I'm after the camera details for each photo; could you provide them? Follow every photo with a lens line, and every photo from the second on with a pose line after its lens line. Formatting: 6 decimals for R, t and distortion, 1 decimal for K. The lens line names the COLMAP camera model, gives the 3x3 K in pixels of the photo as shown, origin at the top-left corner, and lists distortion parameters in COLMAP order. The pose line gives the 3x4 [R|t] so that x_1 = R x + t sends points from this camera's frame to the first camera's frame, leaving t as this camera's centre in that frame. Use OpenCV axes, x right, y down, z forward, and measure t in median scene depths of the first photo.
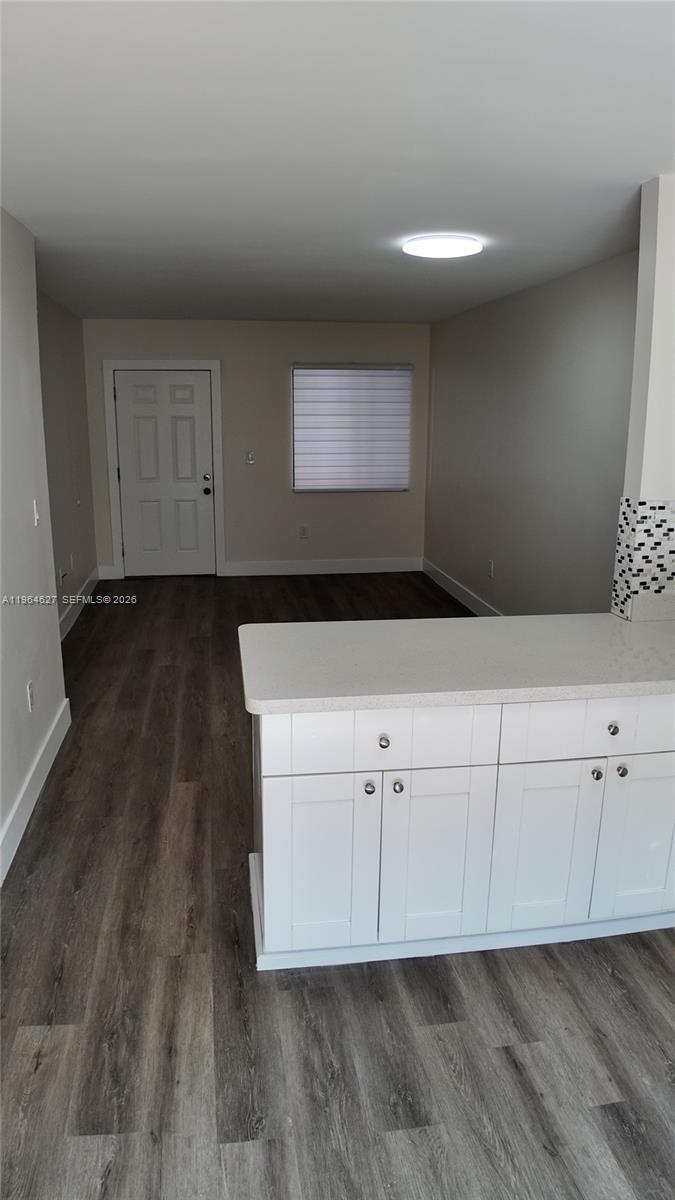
lens RADIAL K [[797.4, 0, 334.7], [0, 797.4, 595.8], [0, 0, 1]] dist [-0.082836, -0.026534]
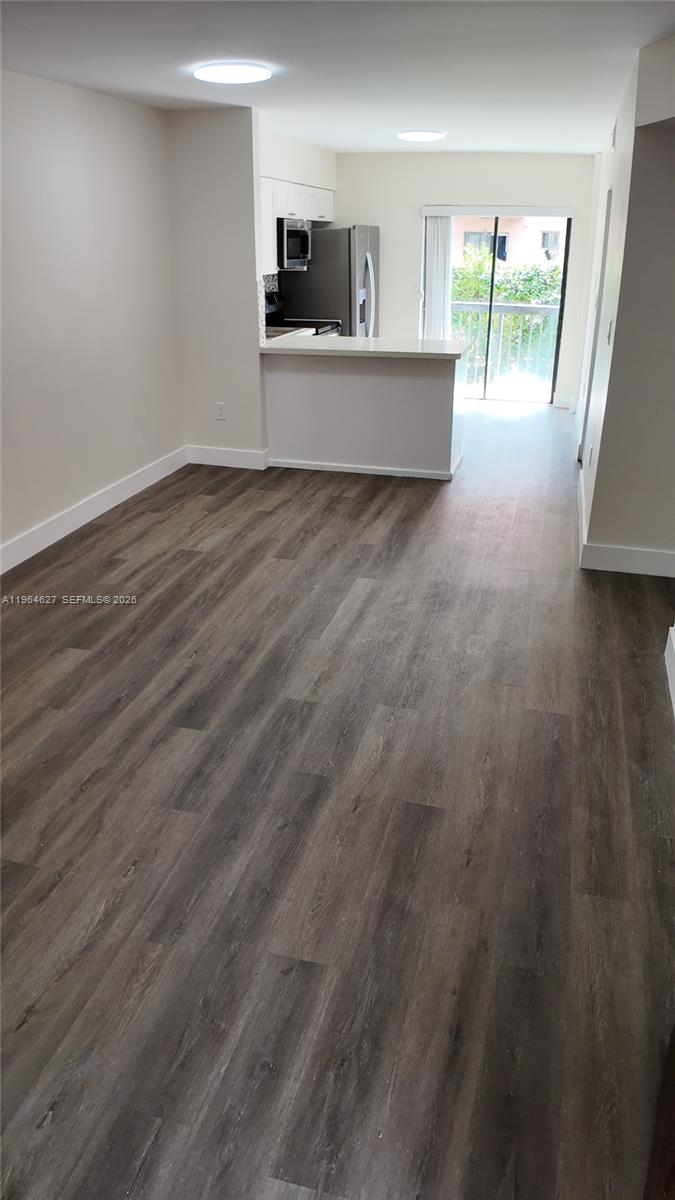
lens RADIAL K [[797.4, 0, 333.6], [0, 797.4, 594.6], [0, 0, 1]] dist [-0.082836, -0.026534]
pose [[-0.913756, -0.176636, 0.365853, -0.234661], [0.080869, 0.803431, 0.589880, -0.238712], [-0.398132, 0.568593, -0.719856, 1.034743]]
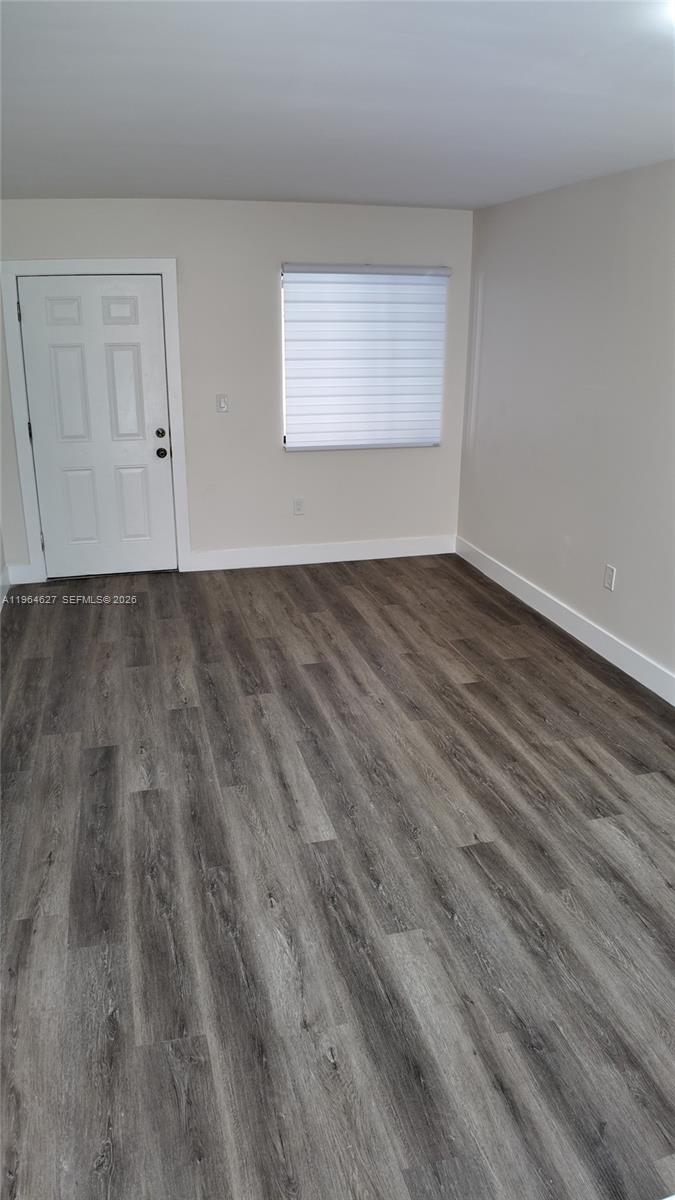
lens RADIAL K [[797.4, 0, 341.0], [0, 797.4, 600.1], [0, 0, 1]] dist [-0.082836, -0.026534]
pose [[0.993649, -0.035612, 0.106744, -0.084397], [0.023763, 0.993615, 0.110295, -0.077488], [-0.109990, -0.107058, 0.988150, 0.289067]]
